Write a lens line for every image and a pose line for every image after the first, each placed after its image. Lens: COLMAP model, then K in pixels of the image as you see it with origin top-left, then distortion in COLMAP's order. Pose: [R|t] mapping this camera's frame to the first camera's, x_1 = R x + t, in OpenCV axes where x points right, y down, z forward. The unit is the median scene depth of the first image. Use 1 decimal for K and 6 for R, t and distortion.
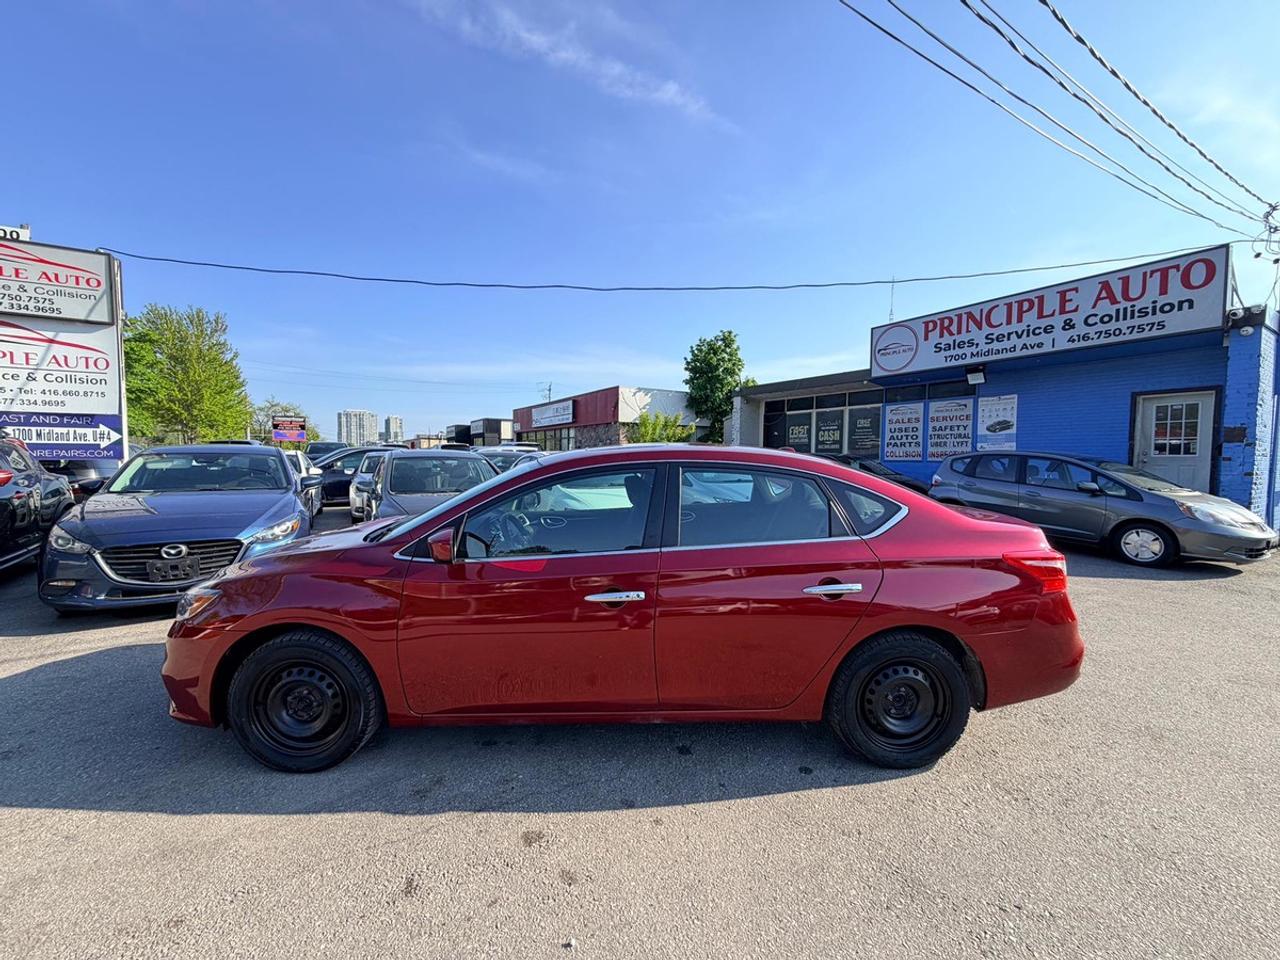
lens RADIAL K [[509.2, 0, 637.4], [0, 509.2, 489.6], [0, 0, 1]] dist [-0.001120, 0.000210]
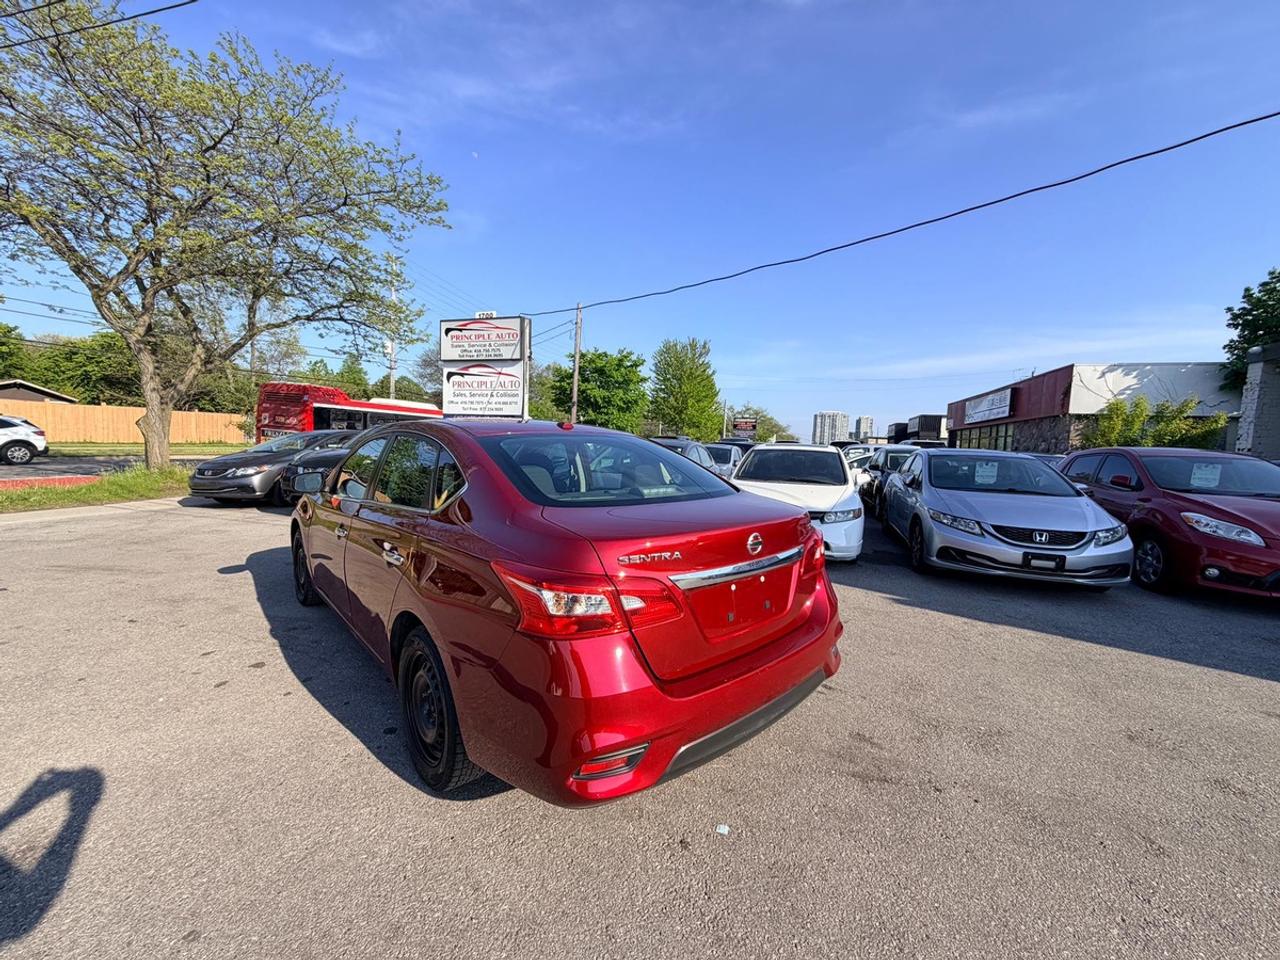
lens RADIAL K [[509.2, 0, 636.4], [0, 509.2, 484.4], [0, 0, 1]] dist [-0.001120, 0.000210]
pose [[0.647983, 0.076317, -0.757822, 0.285510], [-0.084225, 0.996045, 0.028291, -0.002450], [0.756984, 0.045496, 0.651848, 0.141312]]
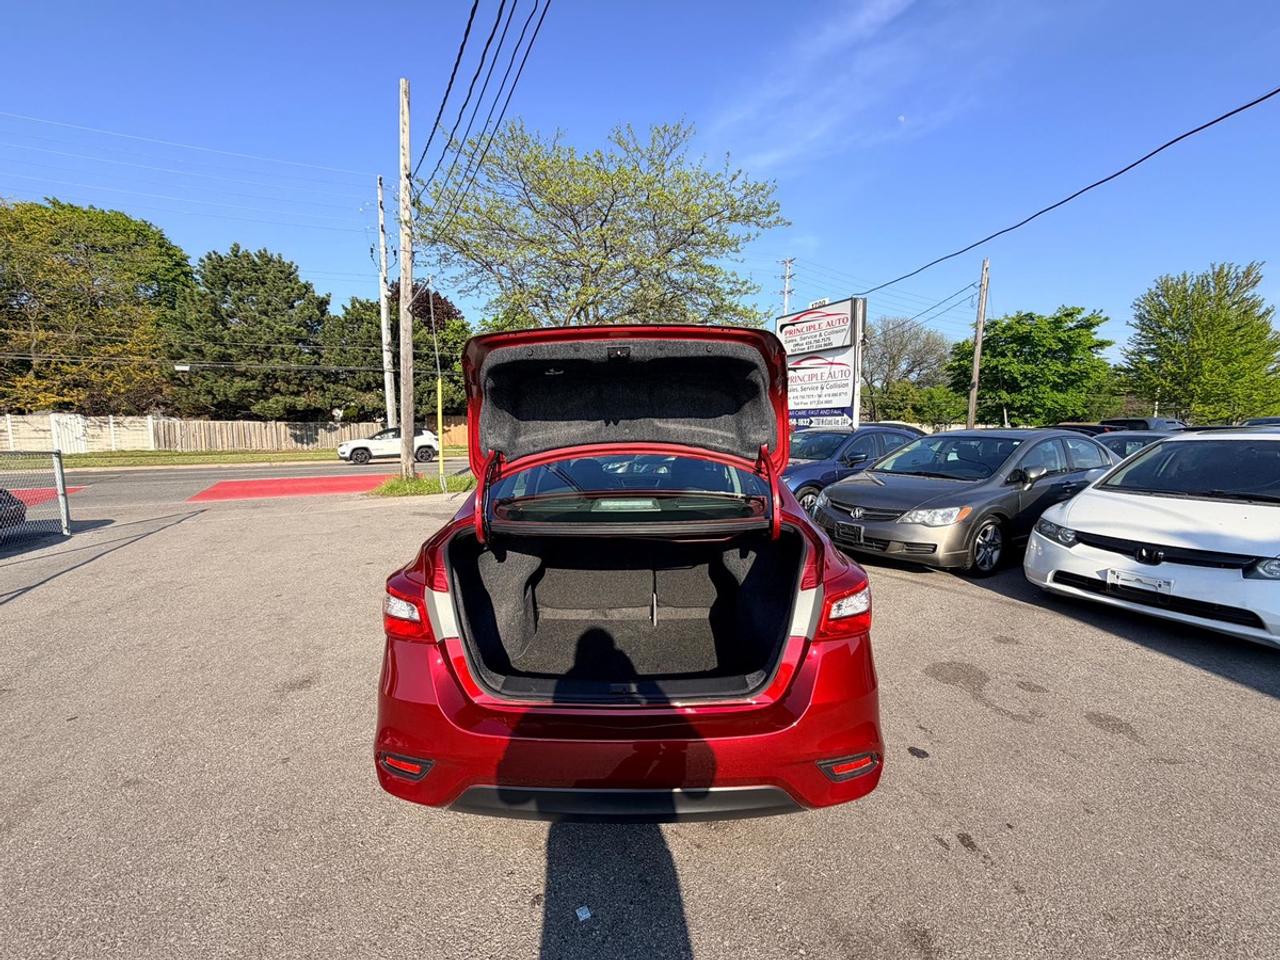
lens RADIAL K [[509.2, 0, 636.3], [0, 509.2, 479.8], [0, 0, 1]] dist [-0.001120, 0.000210]
pose [[-0.053643, 0.090706, -0.994432, 0.310405], [-0.070813, 0.993013, 0.094397, -0.019103], [0.996046, 0.075483, -0.046845, 0.285562]]
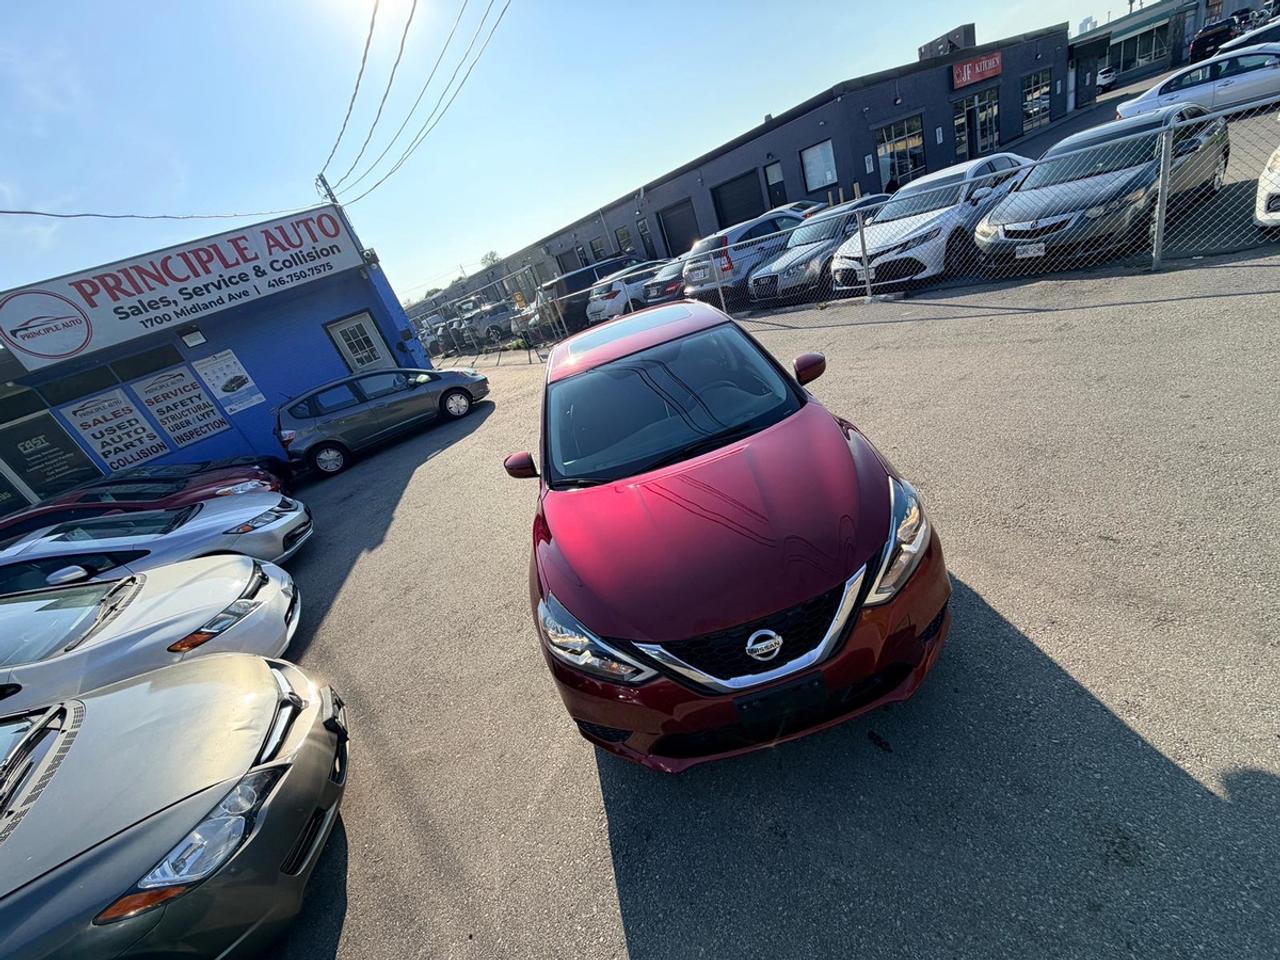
lens RADIAL K [[509.2, 0, 636.2], [0, 509.2, 484.9], [0, 0, 1]] dist [-0.001120, 0.000210]
pose [[-0.083497, -0.416038, 0.905506, -0.324711], [0.387307, 0.823689, 0.414161, -0.070036], [-0.918162, 0.385290, 0.092359, 0.272009]]
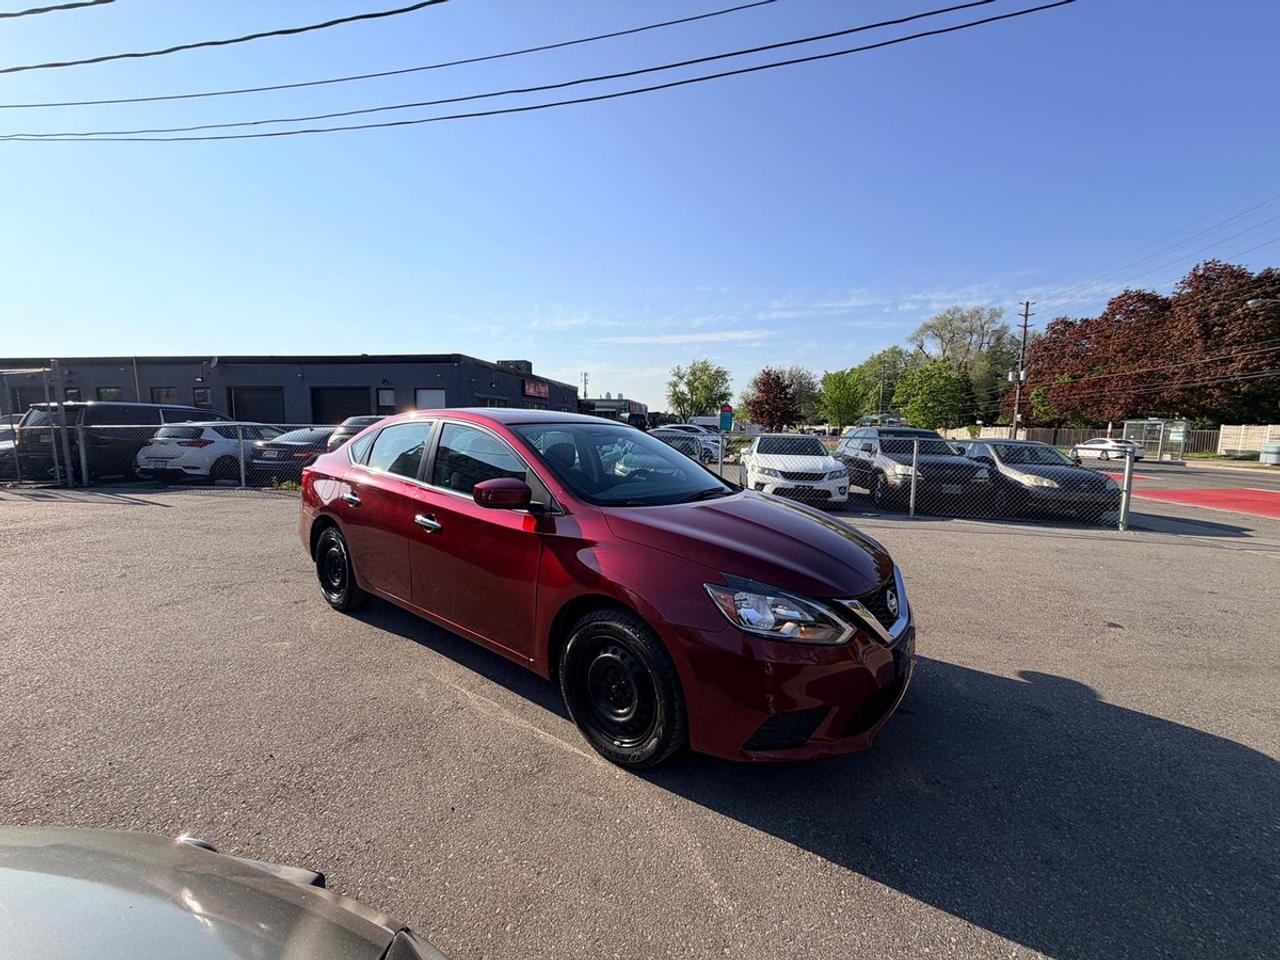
lens RADIAL K [[509.2, 0, 636.5], [0, 509.2, 481.0], [0, 0, 1]] dist [-0.001120, 0.000210]
pose [[-0.765401, -0.091697, 0.636987, -0.253758], [0.023067, 0.985252, 0.169548, -0.032339], [-0.643140, 0.144465, -0.751998, 0.469891]]
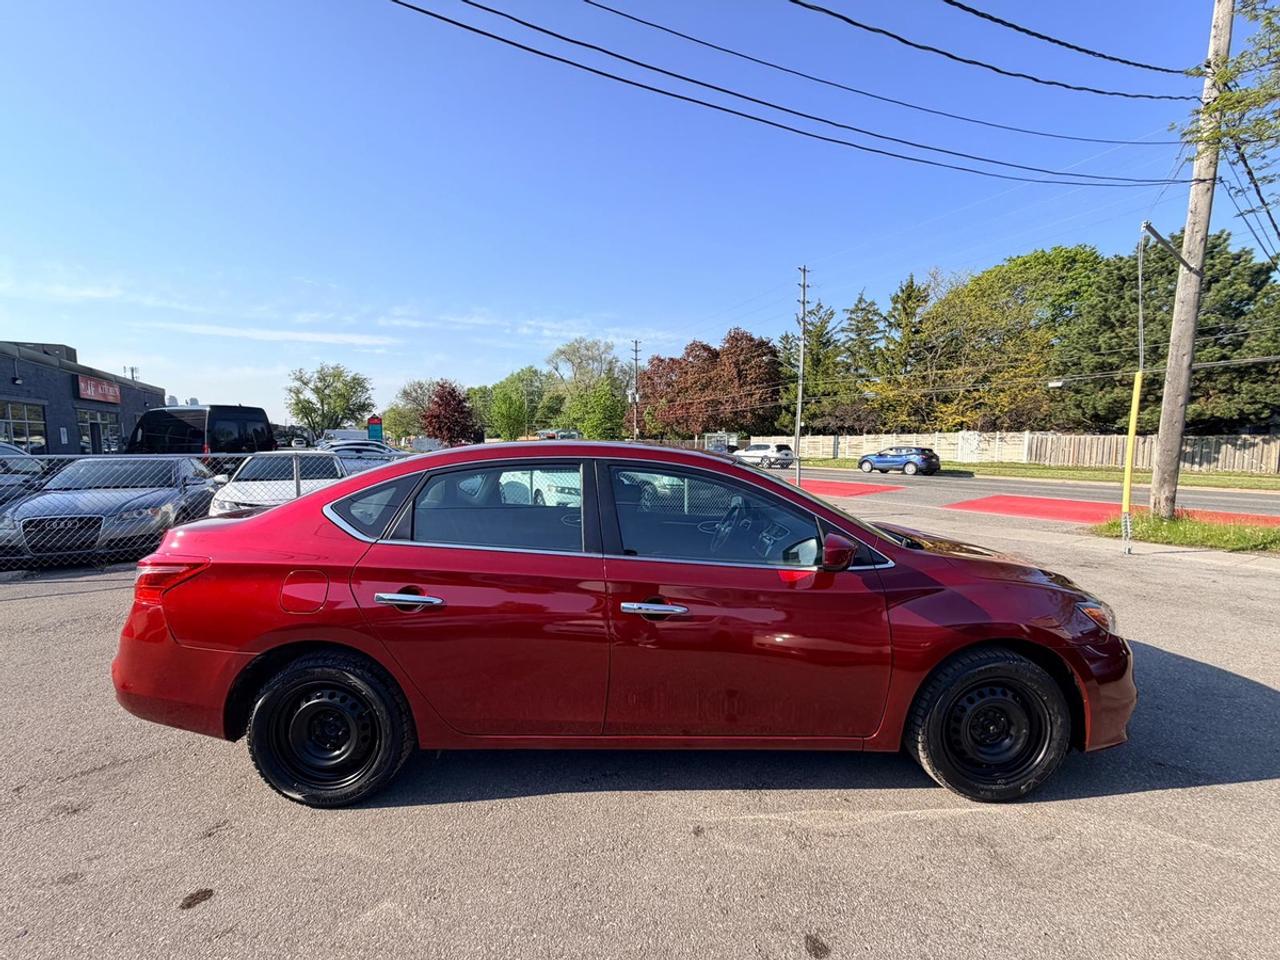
lens RADIAL K [[509.2, 0, 636.7], [0, 509.2, 478.9], [0, 0, 1]] dist [-0.001120, 0.000210]
pose [[-0.999800, -0.015031, 0.013180, -0.009820], [-0.012959, 0.989311, 0.145246, -0.041758], [-0.015222, 0.145046, -0.989308, 0.518238]]
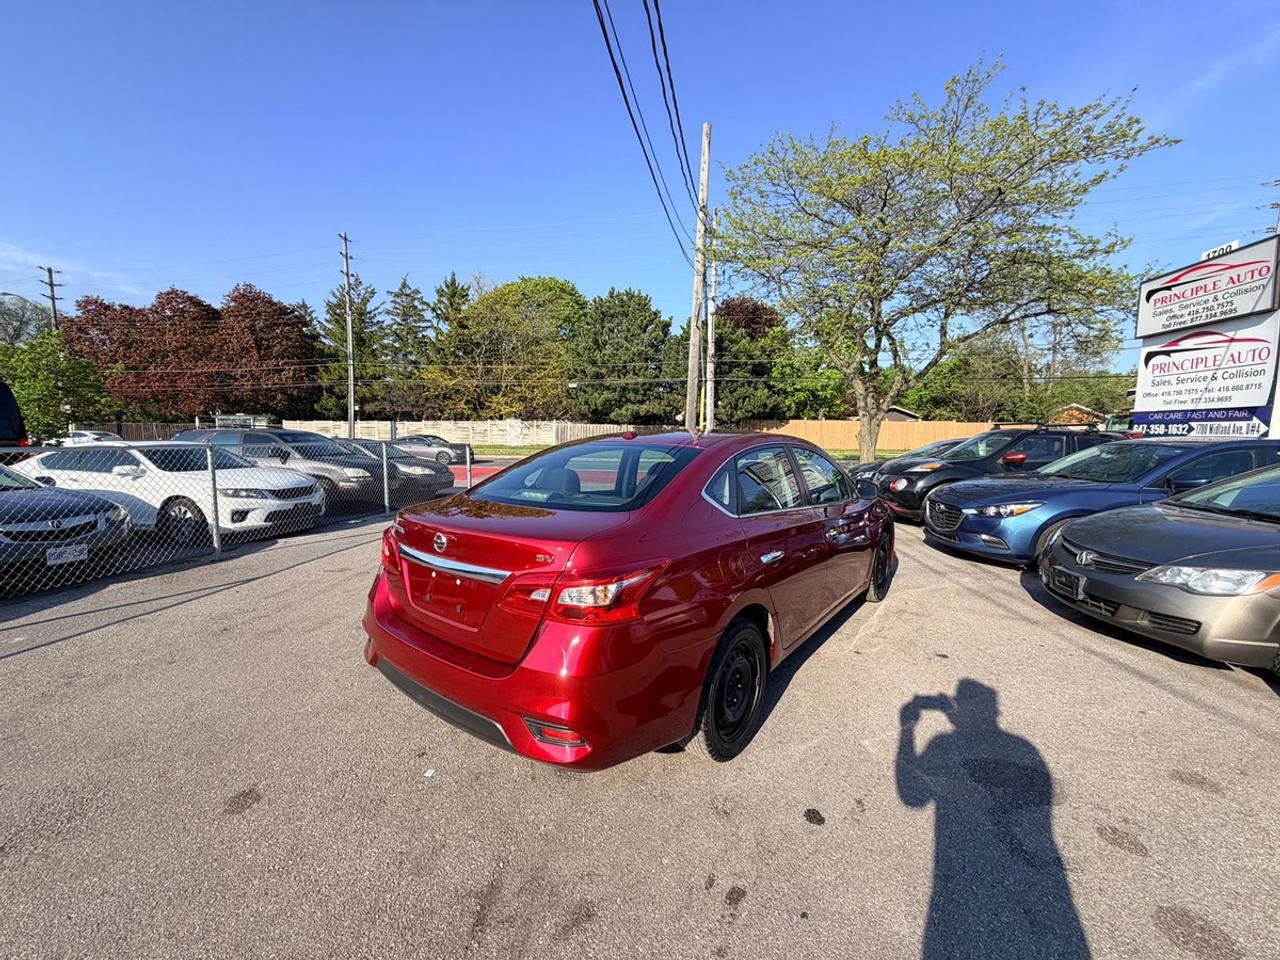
lens RADIAL K [[509.2, 0, 636.0], [0, 509.2, 479.9], [0, 0, 1]] dist [-0.001120, 0.000210]
pose [[-0.638161, 0.057620, -0.767743, 0.279164], [-0.072228, 0.988317, 0.134211, -0.032752], [0.766507, 0.141101, -0.626544, 0.440171]]
